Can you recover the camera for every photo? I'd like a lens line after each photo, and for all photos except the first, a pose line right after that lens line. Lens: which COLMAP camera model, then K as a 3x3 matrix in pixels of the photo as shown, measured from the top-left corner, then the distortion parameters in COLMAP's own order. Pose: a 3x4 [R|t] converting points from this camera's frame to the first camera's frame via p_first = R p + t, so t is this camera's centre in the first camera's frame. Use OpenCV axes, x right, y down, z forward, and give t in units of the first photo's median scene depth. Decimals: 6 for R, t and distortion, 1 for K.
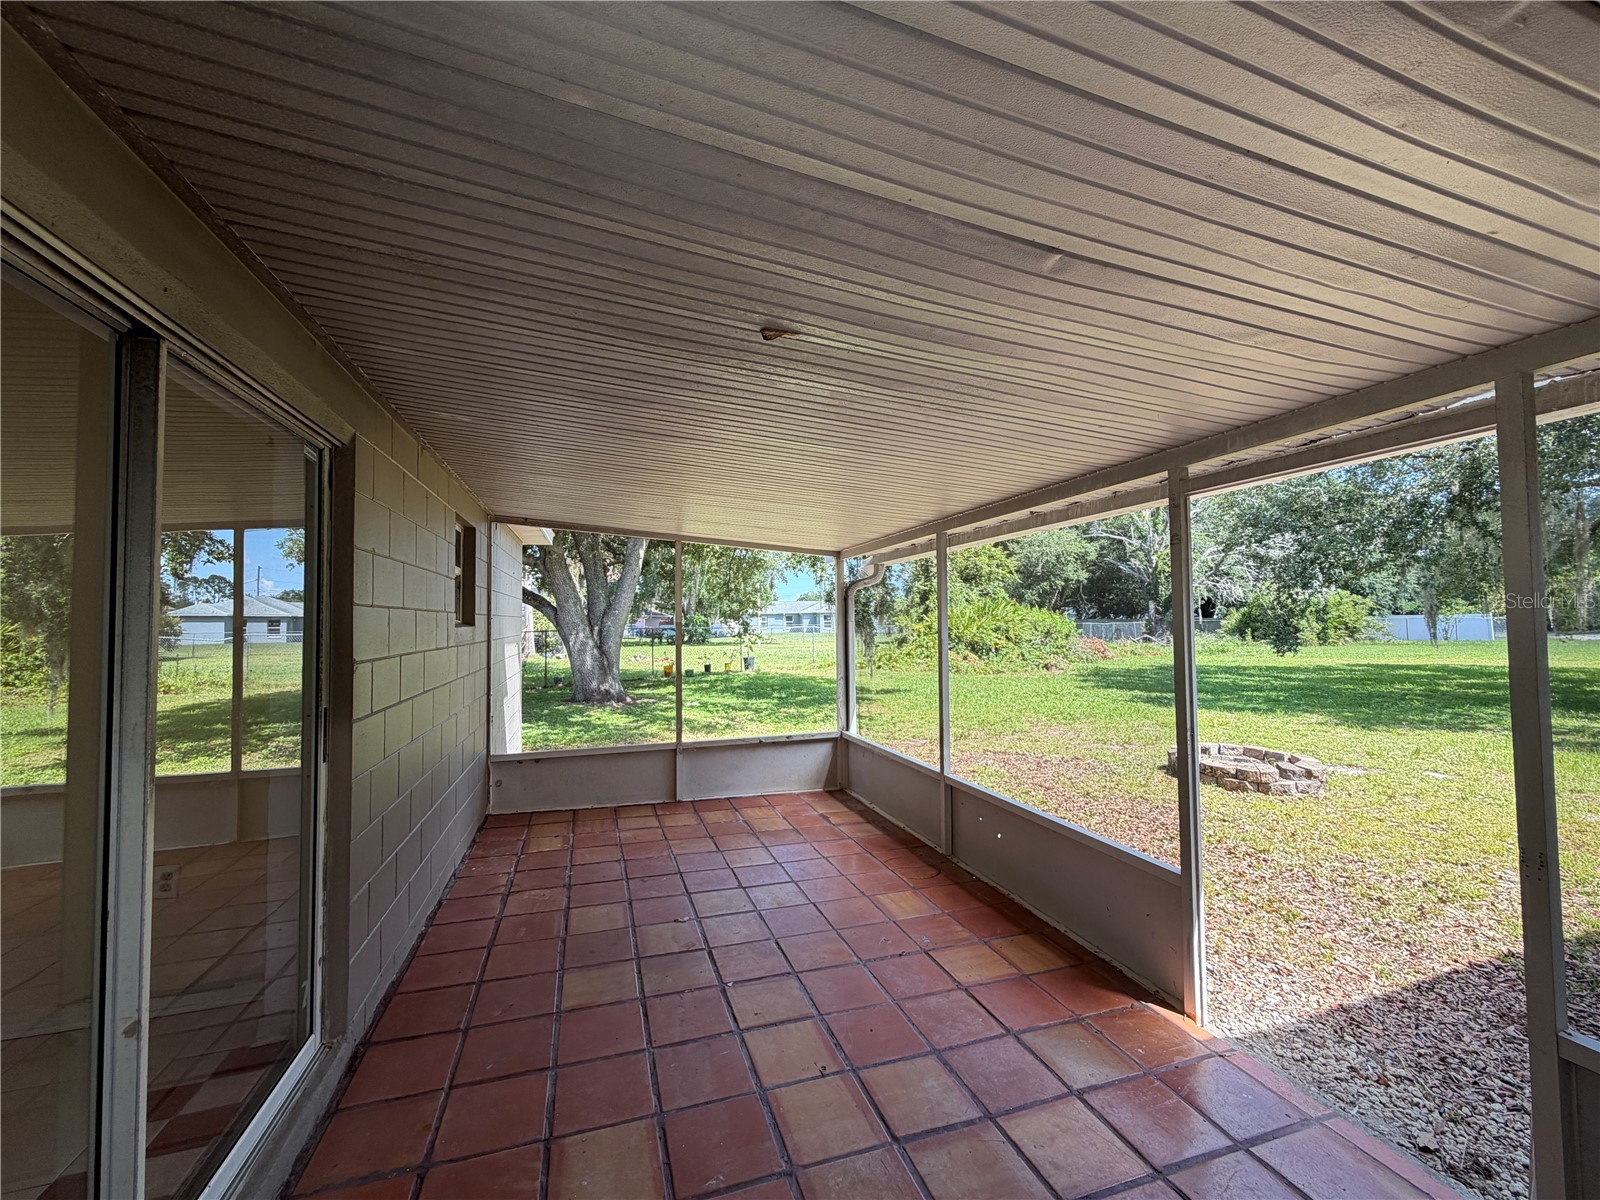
lens RADIAL K [[645.4, 0, 800.0], [0, 645.4, 600.0], [0, 0, 1]] dist [0.000019, 0.000050]
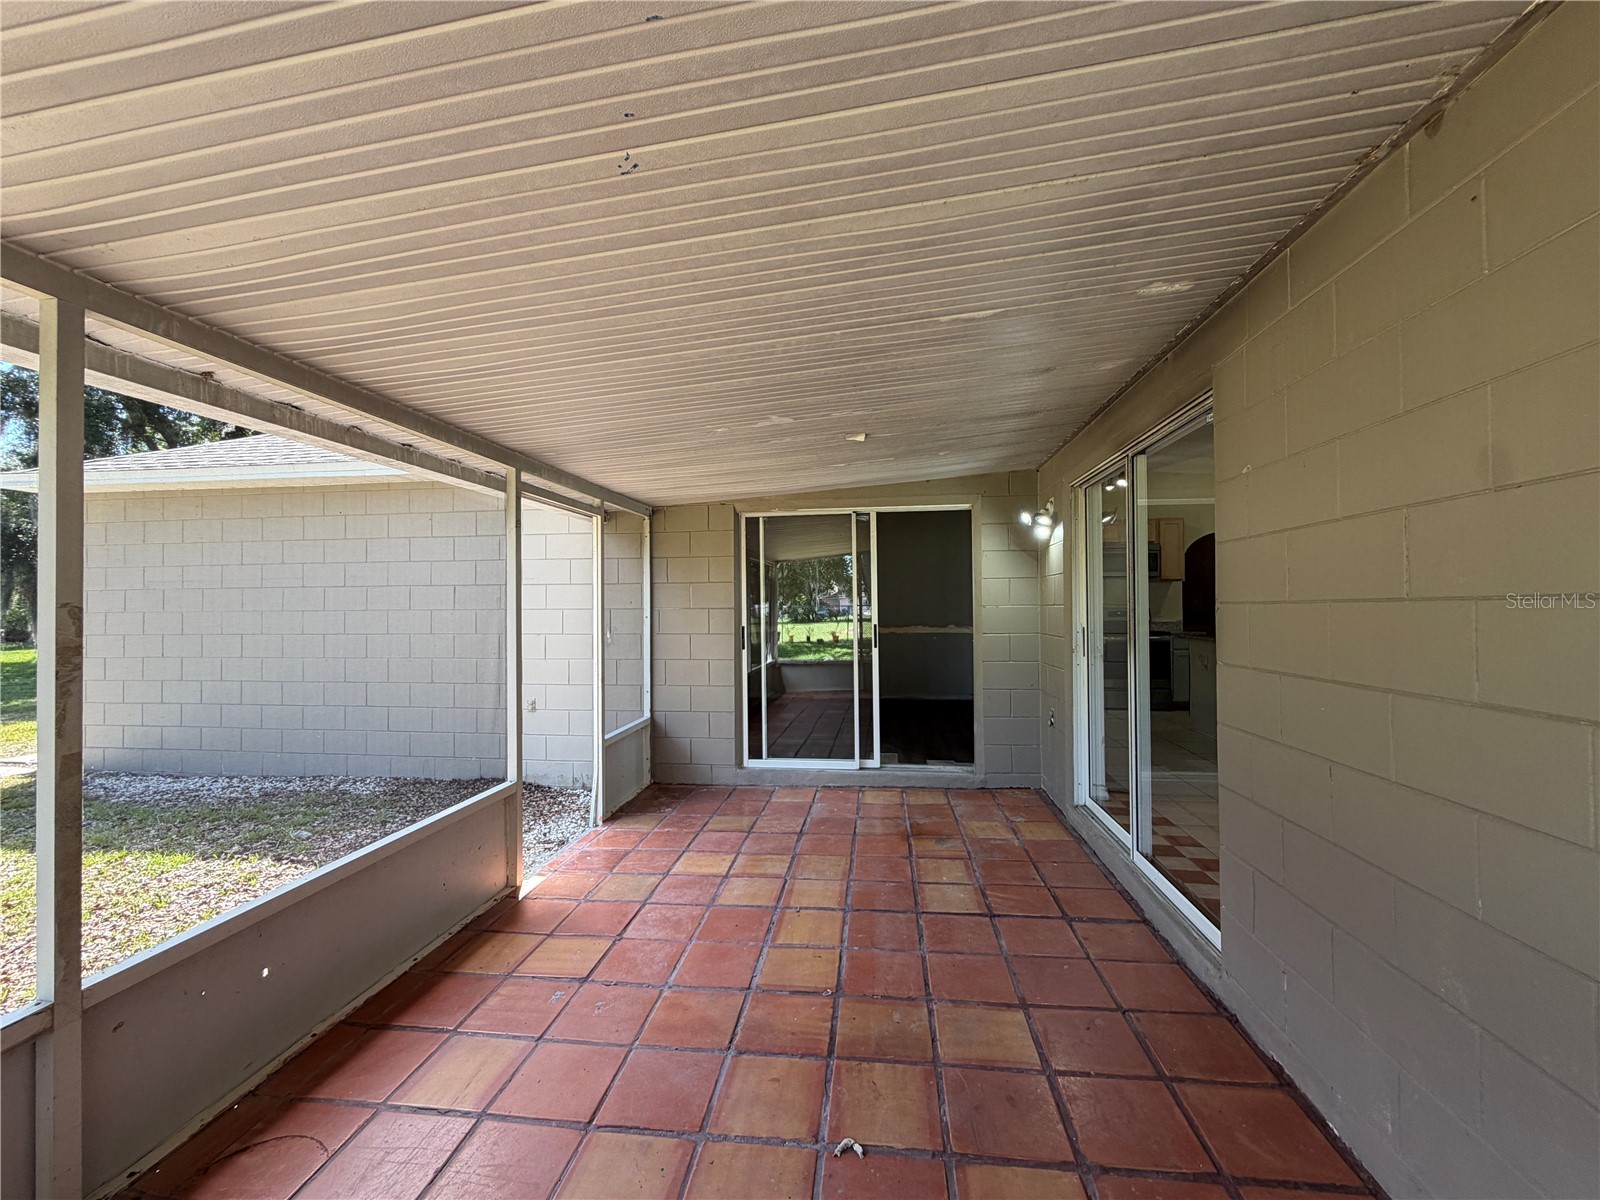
lens RADIAL K [[636.0, 0, 798.0], [0, 636.0, 599.9], [0, 0, 1]] dist [-0.000206, 0.000157]
pose [[-0.902237, 0.025687, 0.430475, -0.244584], [0.004001, 0.998680, -0.051207, 0.065175], [-0.431222, -0.044478, -0.901149, 0.981944]]
